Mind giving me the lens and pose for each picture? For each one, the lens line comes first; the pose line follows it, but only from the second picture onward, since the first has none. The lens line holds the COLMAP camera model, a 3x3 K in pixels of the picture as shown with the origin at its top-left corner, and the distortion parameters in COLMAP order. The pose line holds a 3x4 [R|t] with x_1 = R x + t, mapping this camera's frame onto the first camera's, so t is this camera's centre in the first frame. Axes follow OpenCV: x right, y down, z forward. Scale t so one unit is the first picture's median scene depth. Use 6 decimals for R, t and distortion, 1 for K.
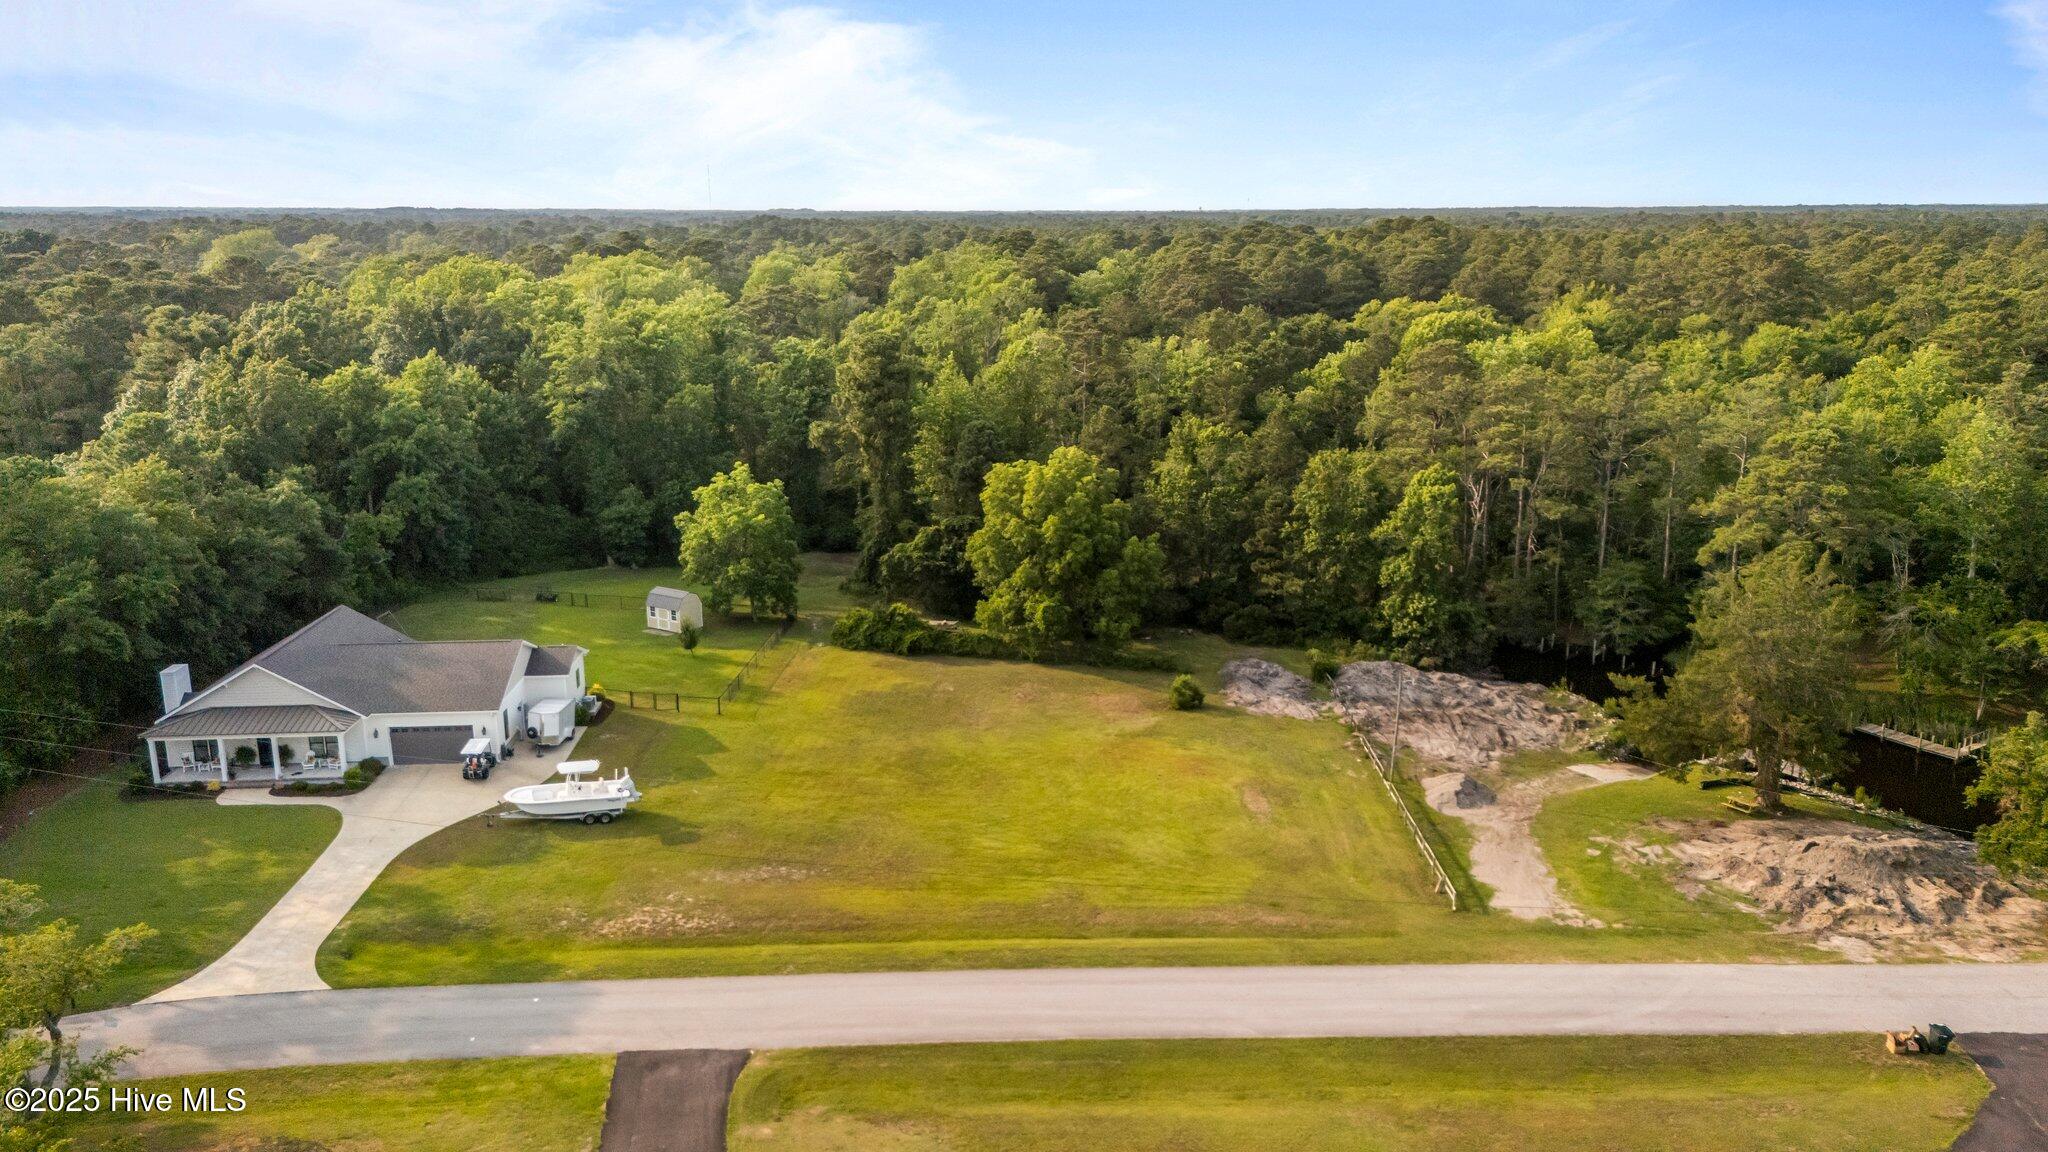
lens RADIAL K [[1508.4, 0, 1032.4], [0, 1508.4, 570.3], [0, 0, 1]] dist [0.070654, -0.035896]
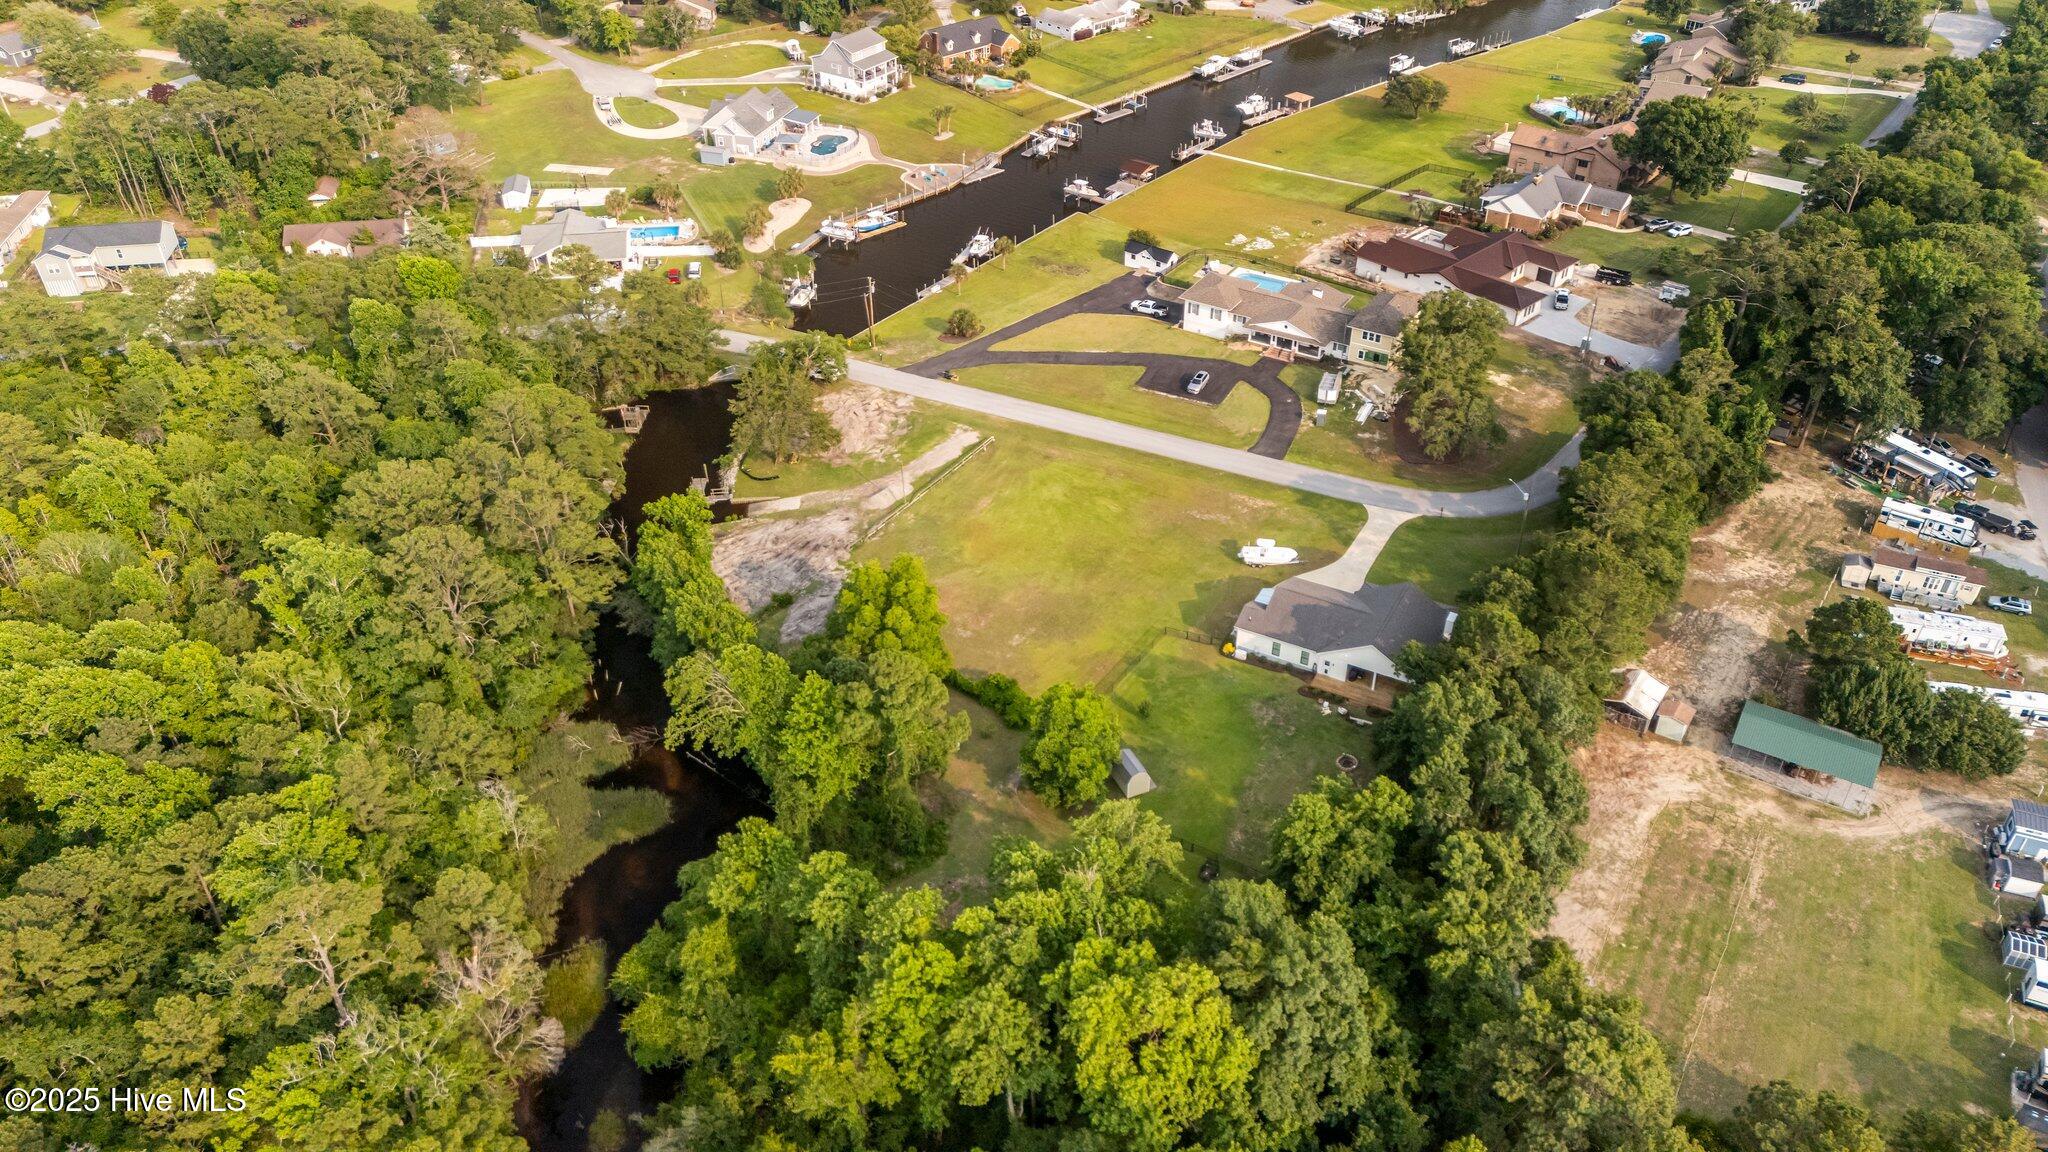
lens RADIAL K [[1507.2, 0, 1031.6], [0, 1507.2, 570.5], [0, 0, 1]] dist [0.102818, -0.103803]
pose [[-0.846161, -0.304740, 0.437202, -0.762020], [0.127179, 0.681207, 0.720960, -1.143237], [-0.517530, 0.665650, -0.537654, 1.847662]]
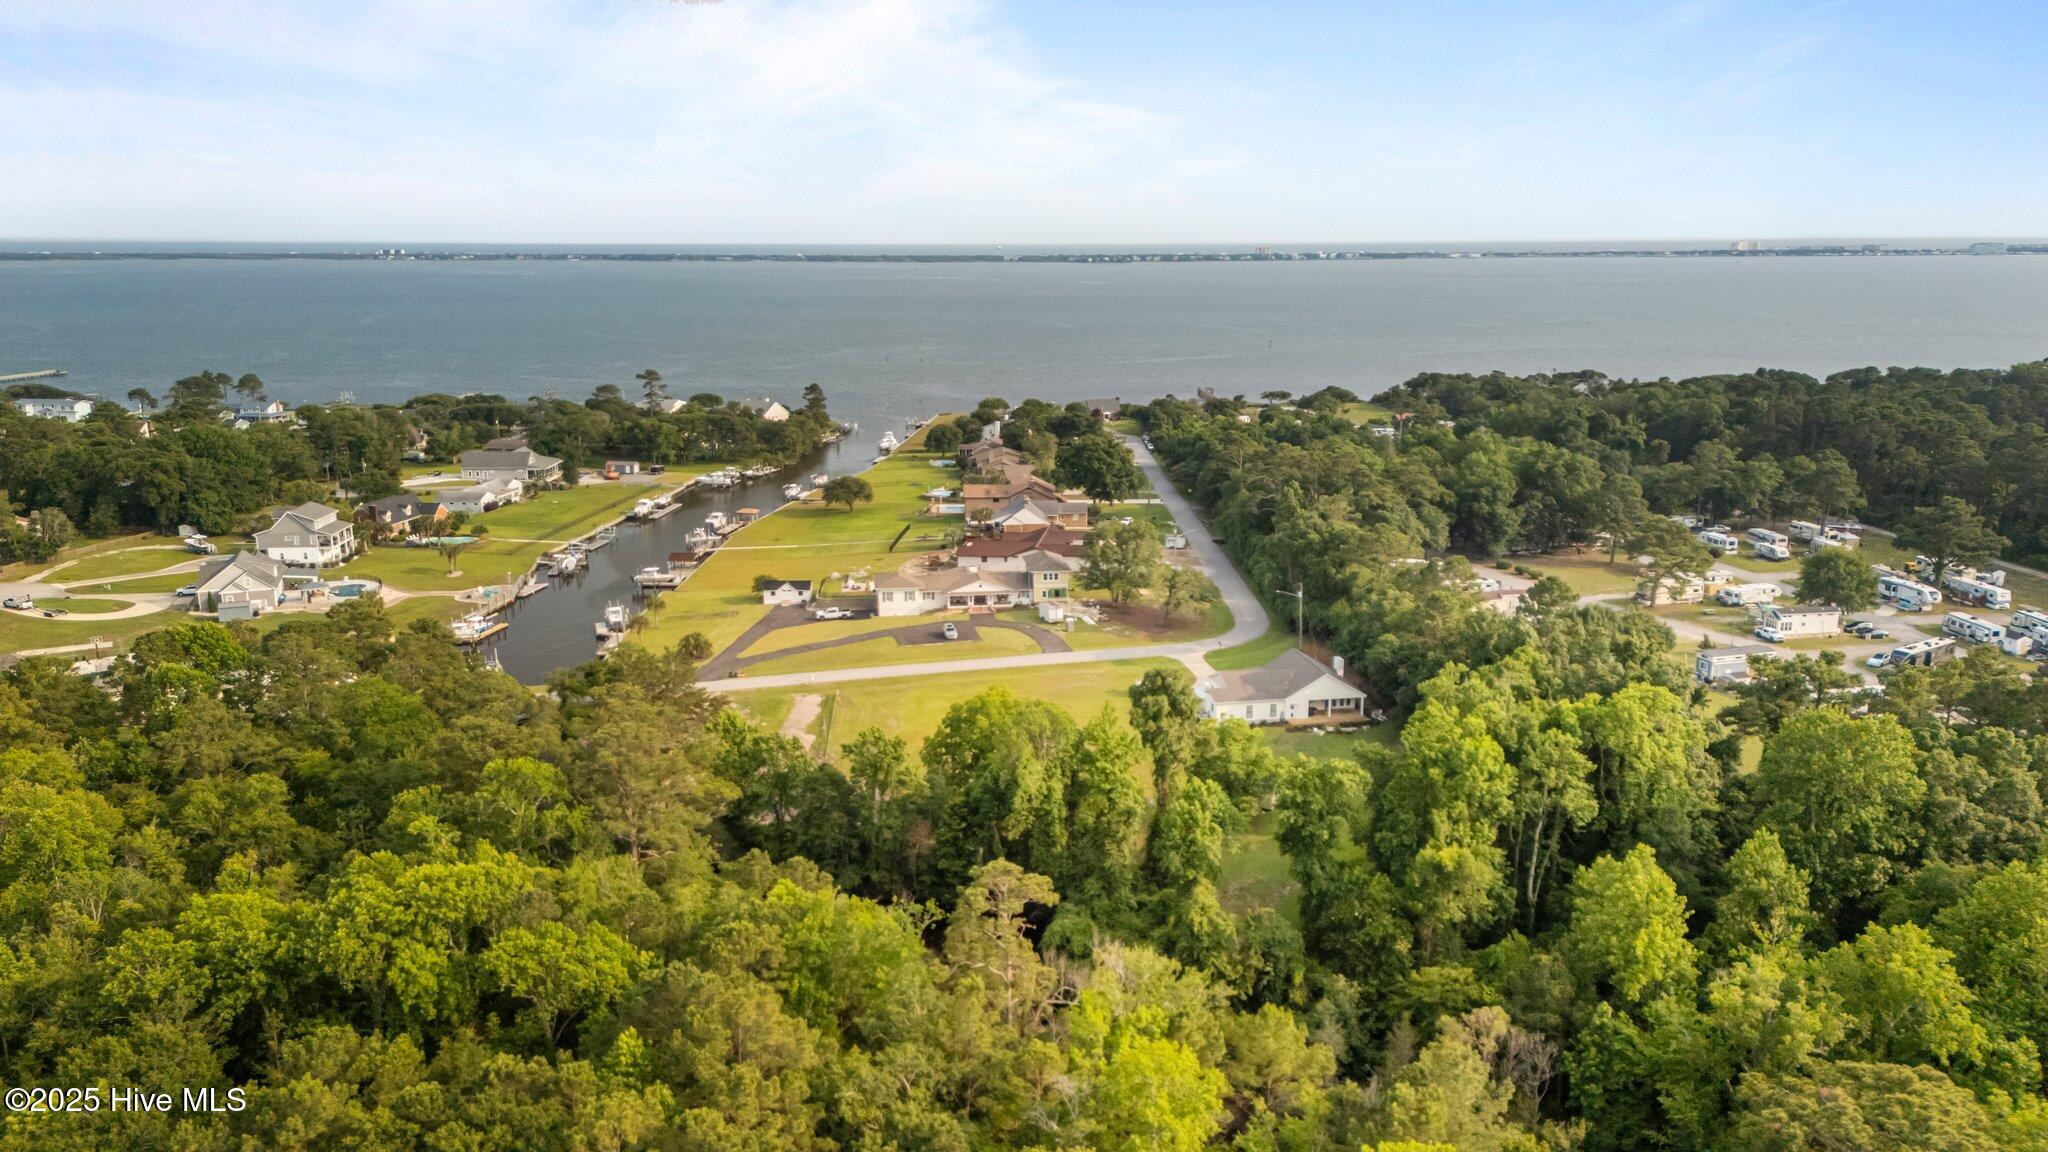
lens RADIAL K [[1507.2, 0, 1031.6], [0, 1507.2, 570.5], [0, 0, 1]] dist [0.102818, -0.103803]
pose [[-0.994256, 0.032411, -0.102003, 0.135947], [-0.015445, 0.899621, 0.436399, -0.905442], [0.105909, 0.435468, -0.893953, 2.506648]]
